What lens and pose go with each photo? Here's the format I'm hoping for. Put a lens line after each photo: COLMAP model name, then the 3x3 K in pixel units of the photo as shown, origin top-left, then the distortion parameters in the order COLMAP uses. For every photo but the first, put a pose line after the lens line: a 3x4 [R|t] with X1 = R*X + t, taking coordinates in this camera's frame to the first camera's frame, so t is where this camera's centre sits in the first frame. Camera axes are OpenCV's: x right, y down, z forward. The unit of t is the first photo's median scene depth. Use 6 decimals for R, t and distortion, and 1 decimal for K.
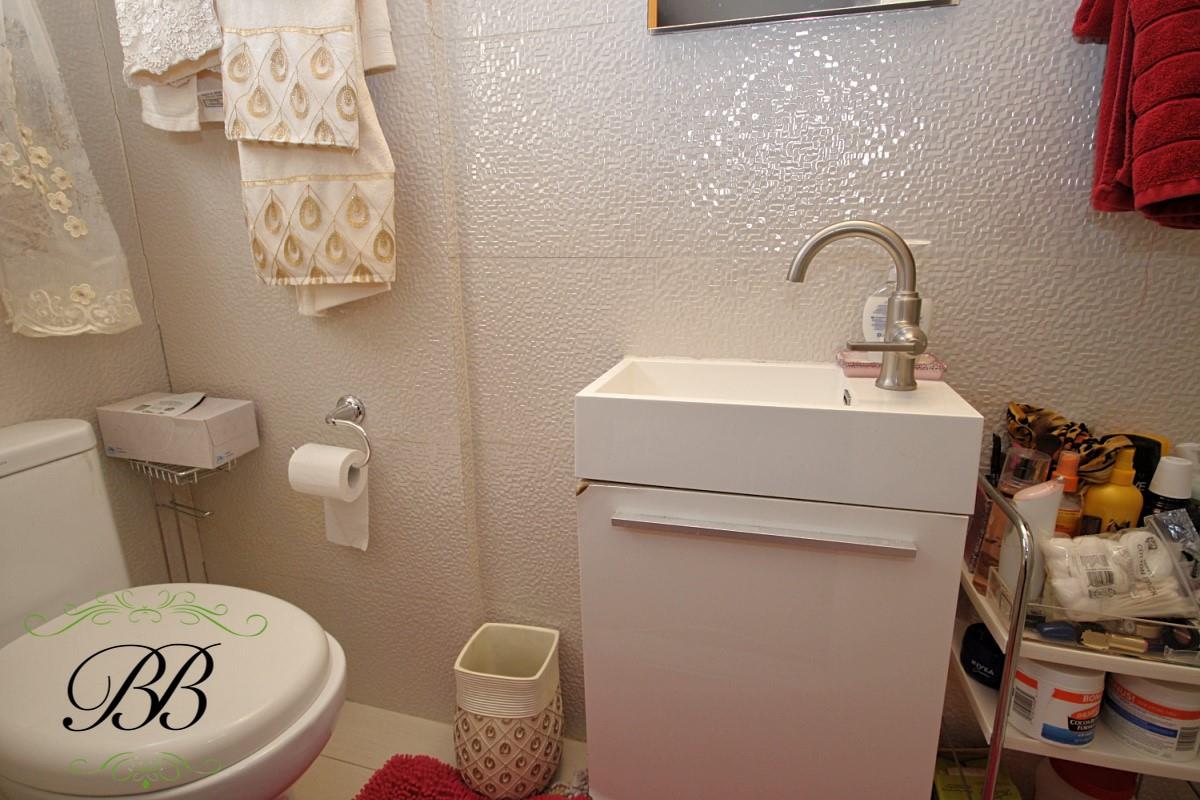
lens RADIAL K [[604.9, 0, 598.1], [0, 604.9, 394.6], [0, 0, 1]] dist [0.007287, -0.005047]
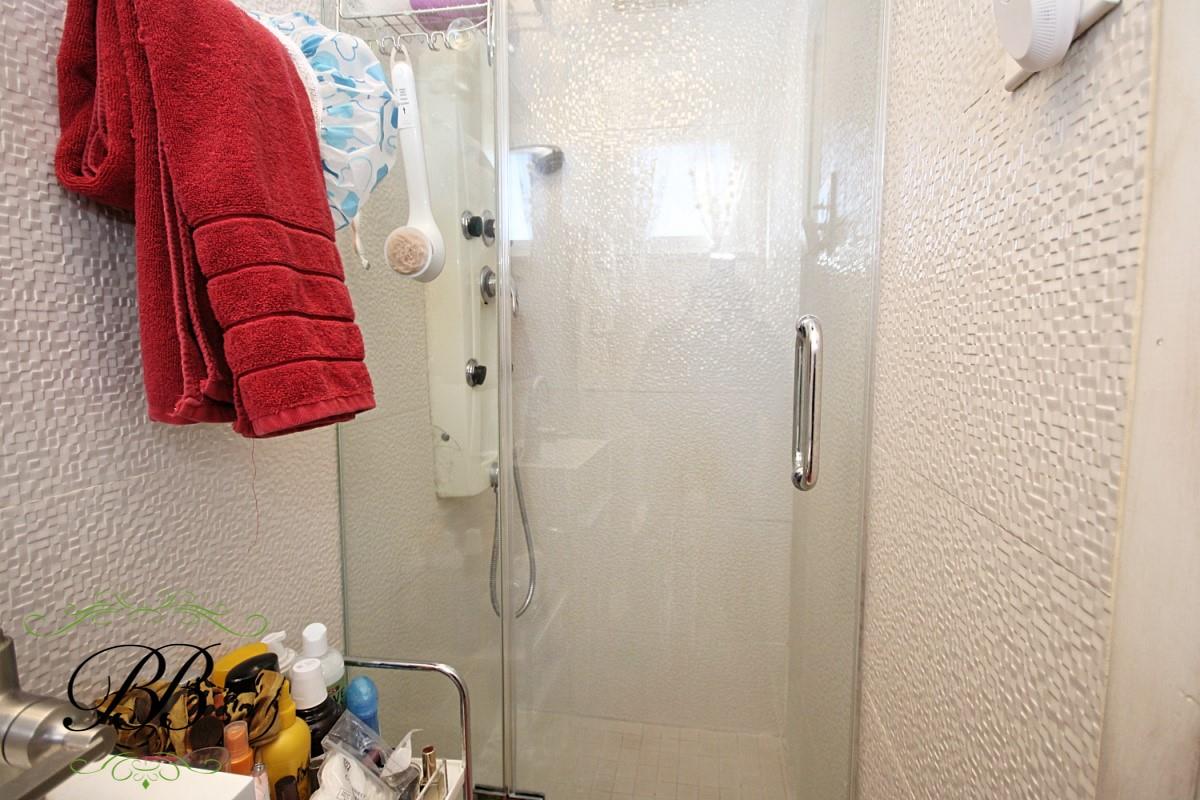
lens RADIAL K [[604.9, 0, 599.0], [0, 604.9, 404.2], [0, 0, 1]] dist [0.007287, -0.005047]
pose [[-0.103007, -0.101345, 0.989504, 0.008552], [0.244167, 0.961783, 0.123923, -0.268394], [-0.964247, 0.254369, -0.074326, 0.485332]]
